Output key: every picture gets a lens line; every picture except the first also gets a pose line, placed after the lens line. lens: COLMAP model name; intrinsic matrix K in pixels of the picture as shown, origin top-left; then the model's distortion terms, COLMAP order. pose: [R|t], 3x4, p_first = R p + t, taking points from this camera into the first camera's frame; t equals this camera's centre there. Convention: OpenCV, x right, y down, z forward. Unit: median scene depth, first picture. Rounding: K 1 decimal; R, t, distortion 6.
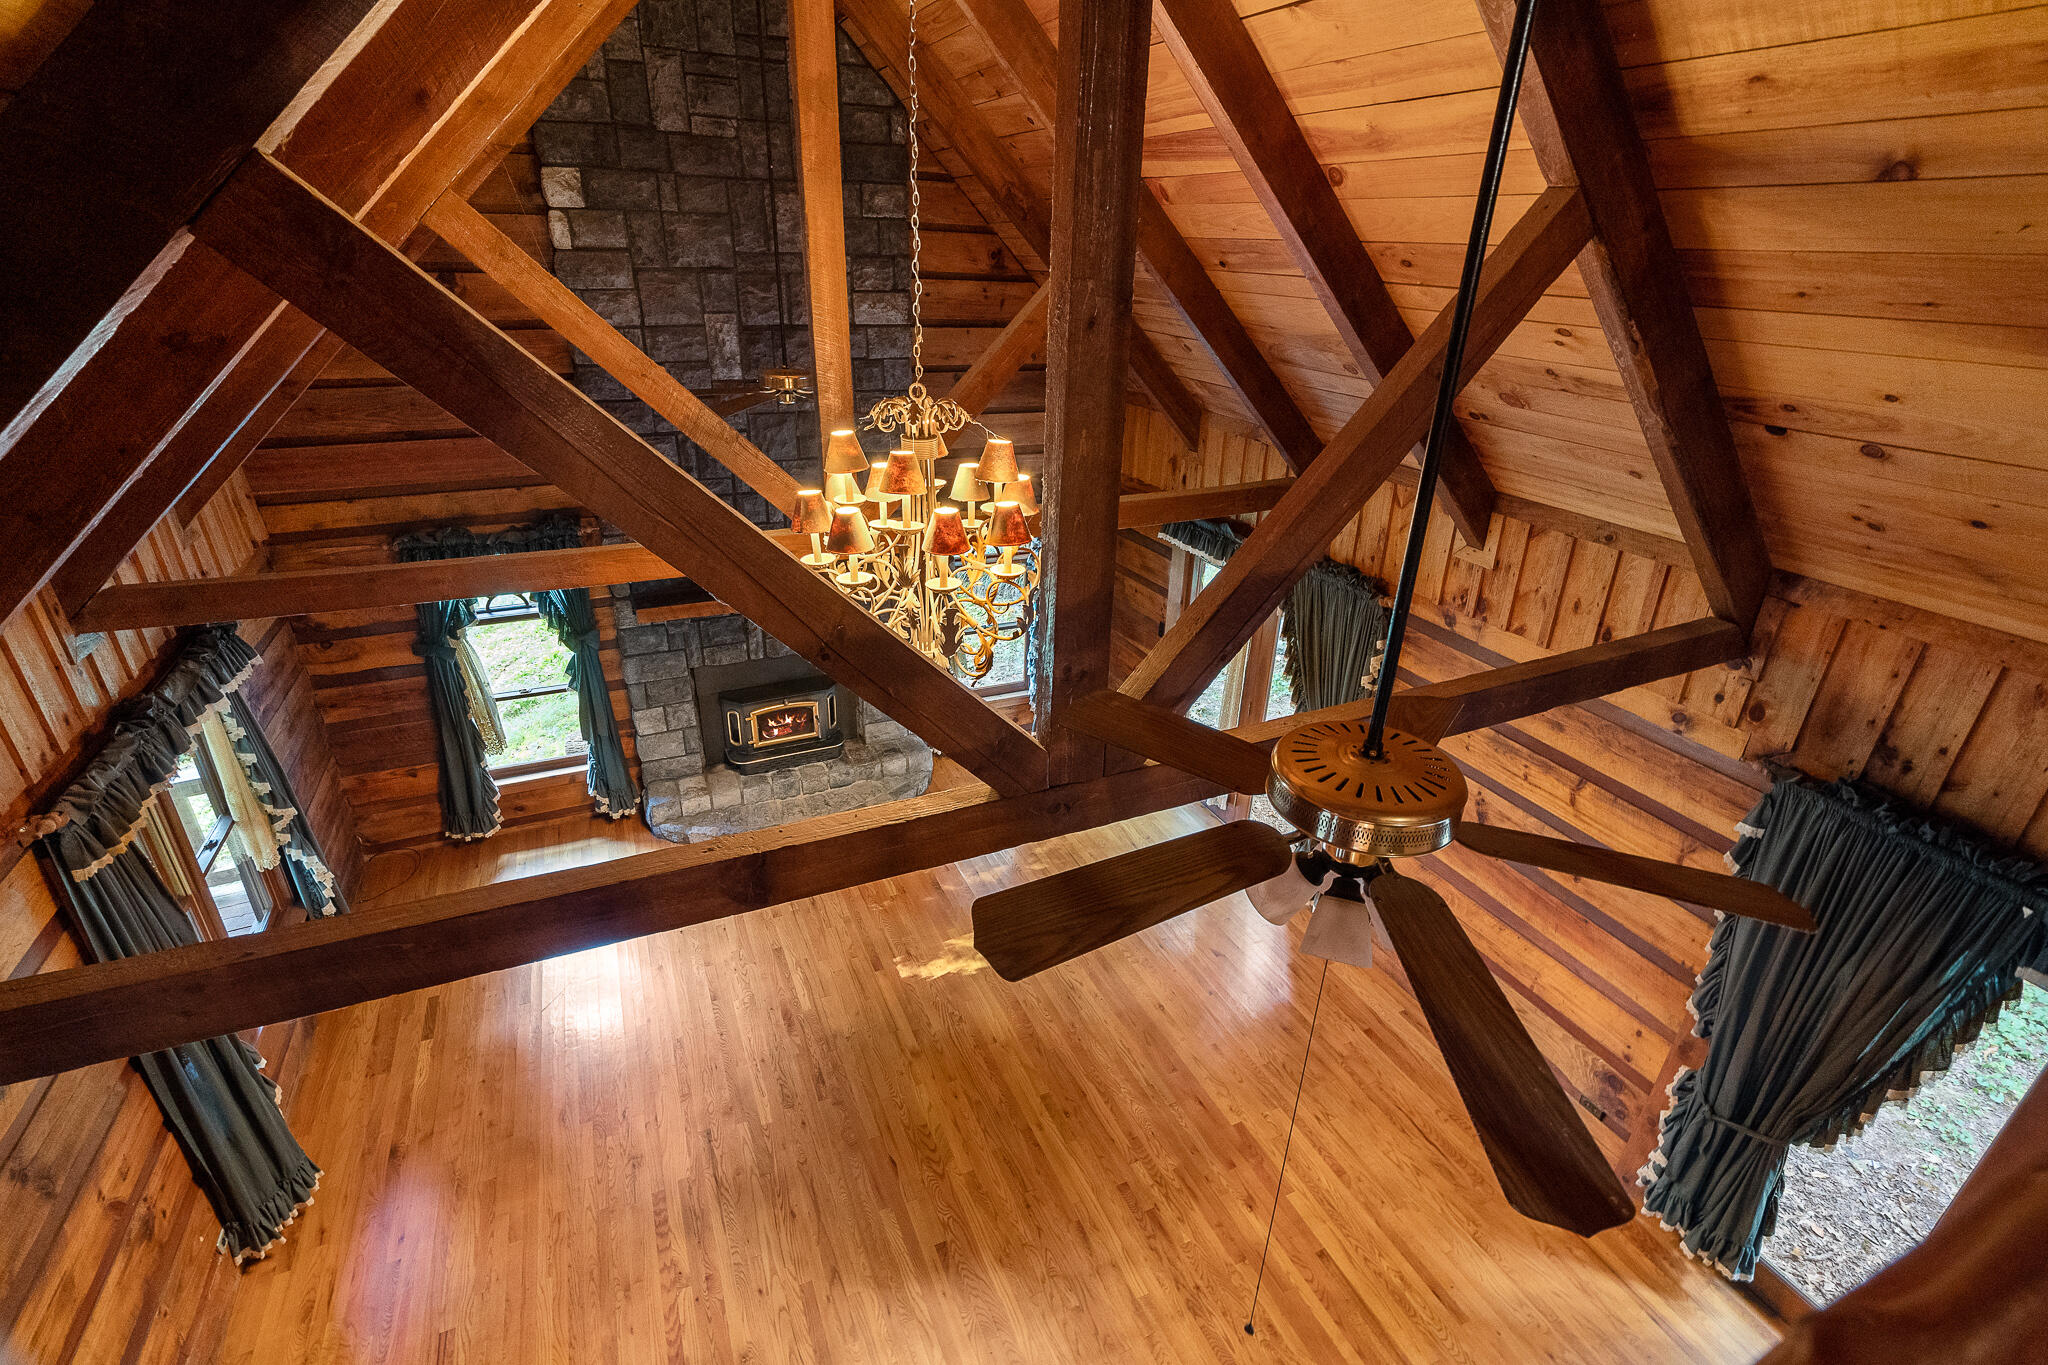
lens RADIAL K [[932.5, 0, 1063.0], [0, 932.5, 718.9], [0, 0, 1]] dist [-0.002577, 0.000583]
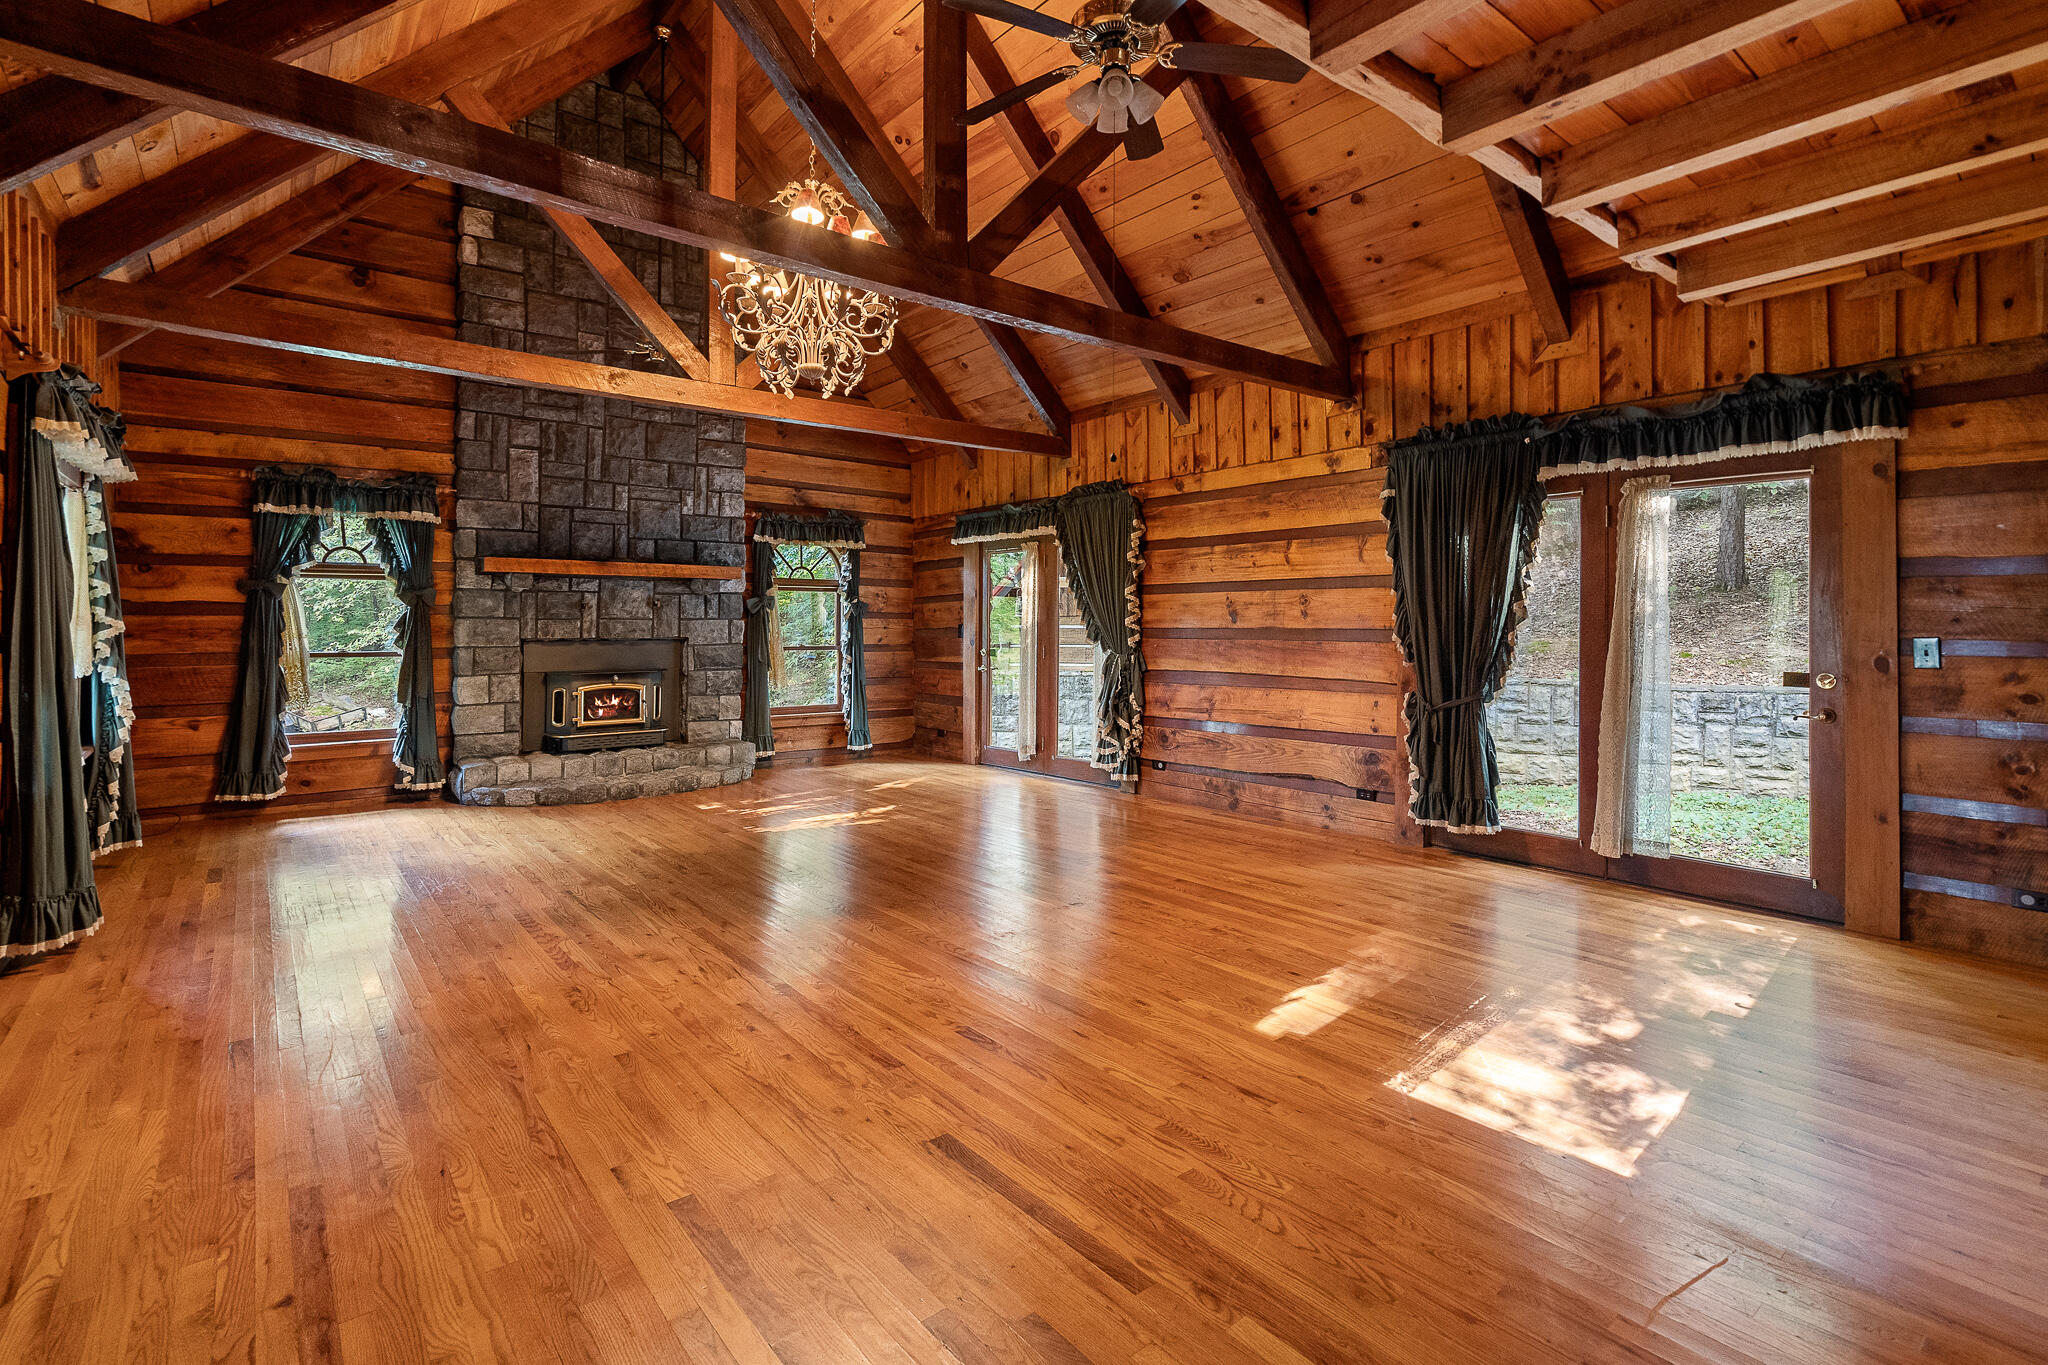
lens RADIAL K [[932.5, 0, 1060.5], [0, 932.5, 634.2], [0, 0, 1]] dist [-0.002577, 0.000583]
pose [[0.965537, -0.040809, 0.257048, -0.093219], [0.146198, 0.902133, -0.405933, 0.503497], [-0.215326, 0.429523, 0.877009, -0.057157]]
